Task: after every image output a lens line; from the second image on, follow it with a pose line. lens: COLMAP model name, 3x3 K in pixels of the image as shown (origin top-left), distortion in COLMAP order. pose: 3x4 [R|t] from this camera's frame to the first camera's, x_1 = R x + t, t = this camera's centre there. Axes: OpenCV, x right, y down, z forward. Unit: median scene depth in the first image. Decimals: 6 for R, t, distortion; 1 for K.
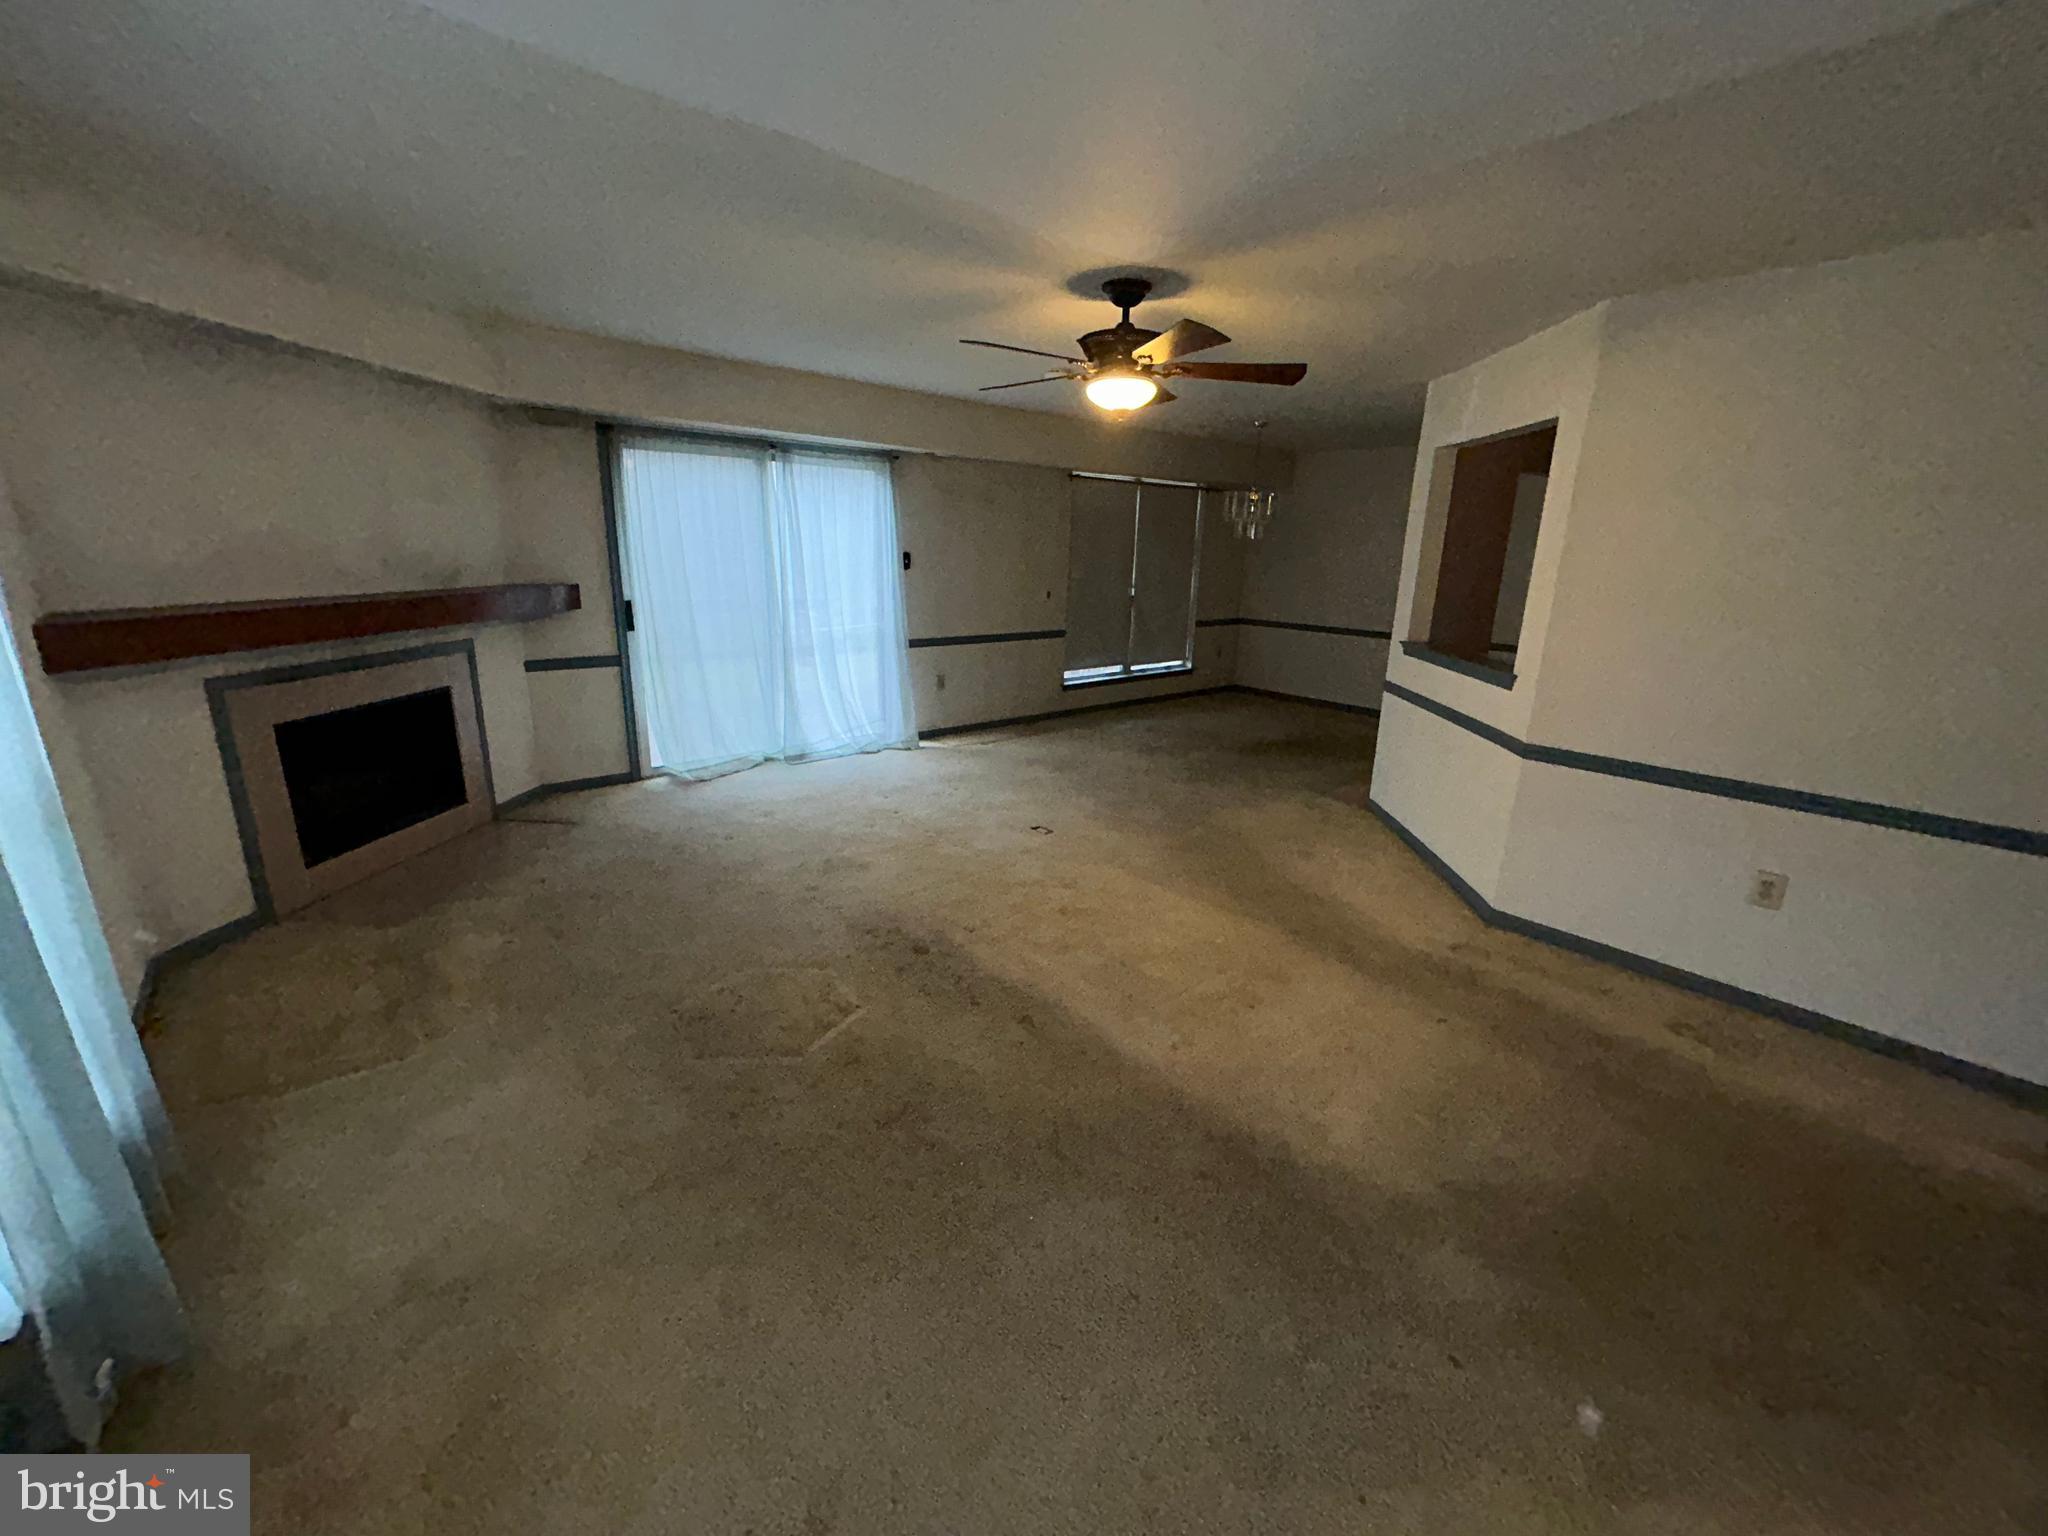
lens RADIAL K [[827.5, 0, 1024.0], [0, 827.5, 768.0], [0, 0, 1]] dist [-0.000865, 0.000320]
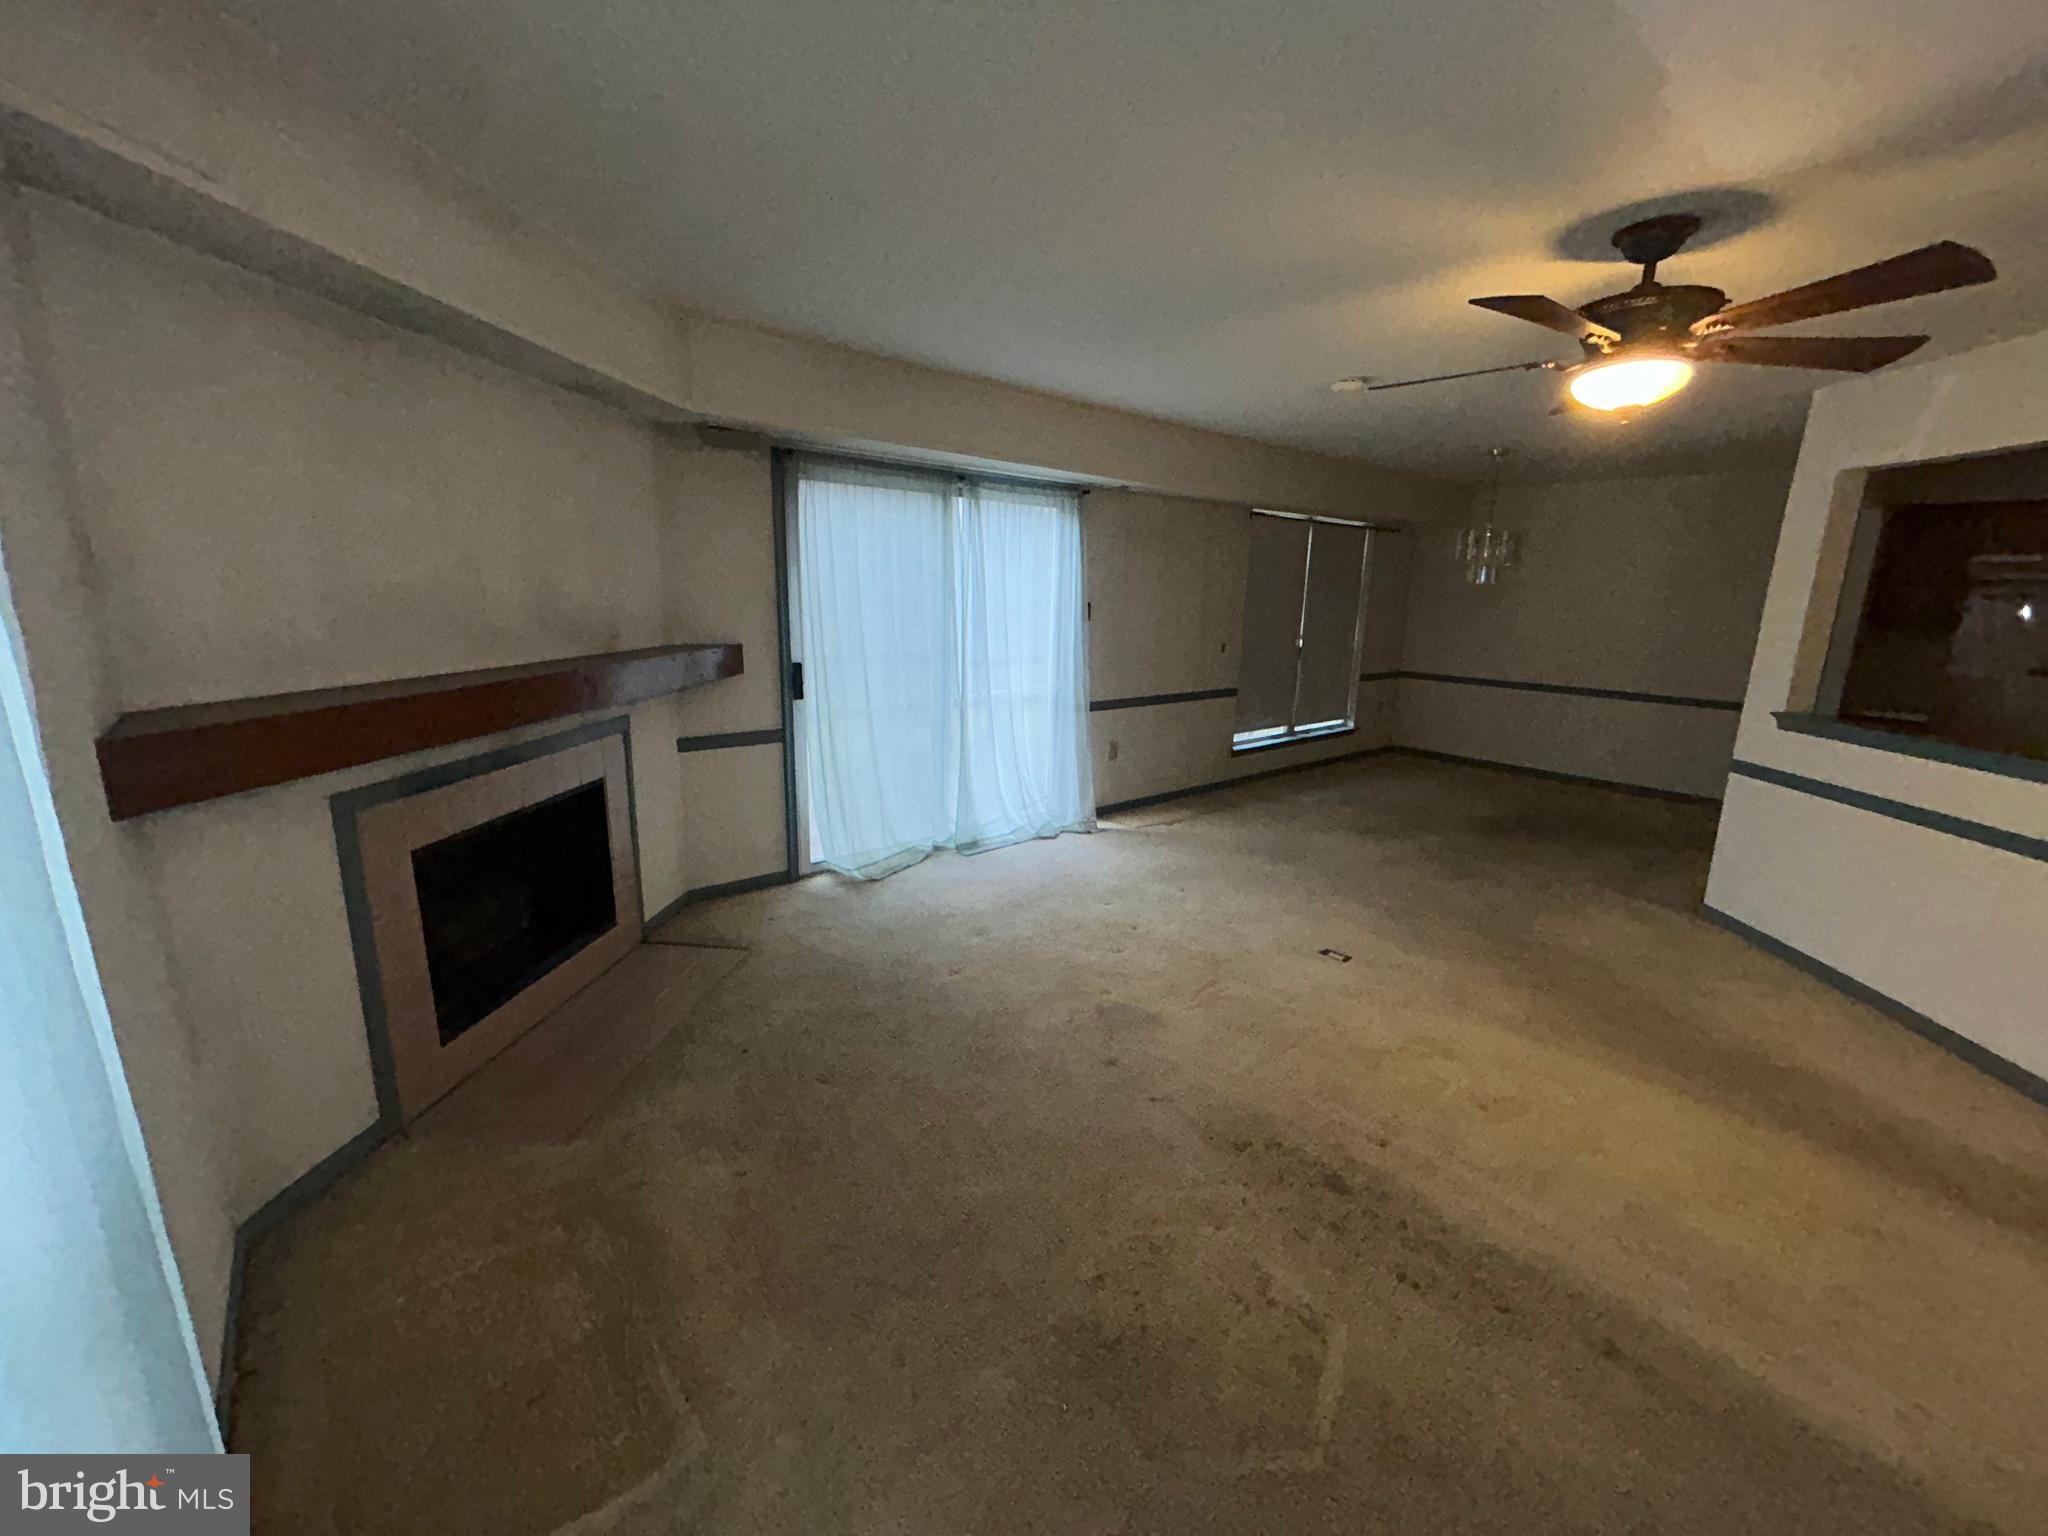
lens RADIAL K [[827.5, 0, 1024.0], [0, 827.5, 768.0], [0, 0, 1]] dist [-0.000865, 0.000320]
pose [[0.999865, -0.000242, -0.016418, -0.242841], [-0.000572, 0.998772, -0.049549, -0.058662], [0.016410, 0.049552, 0.998637, 0.194159]]
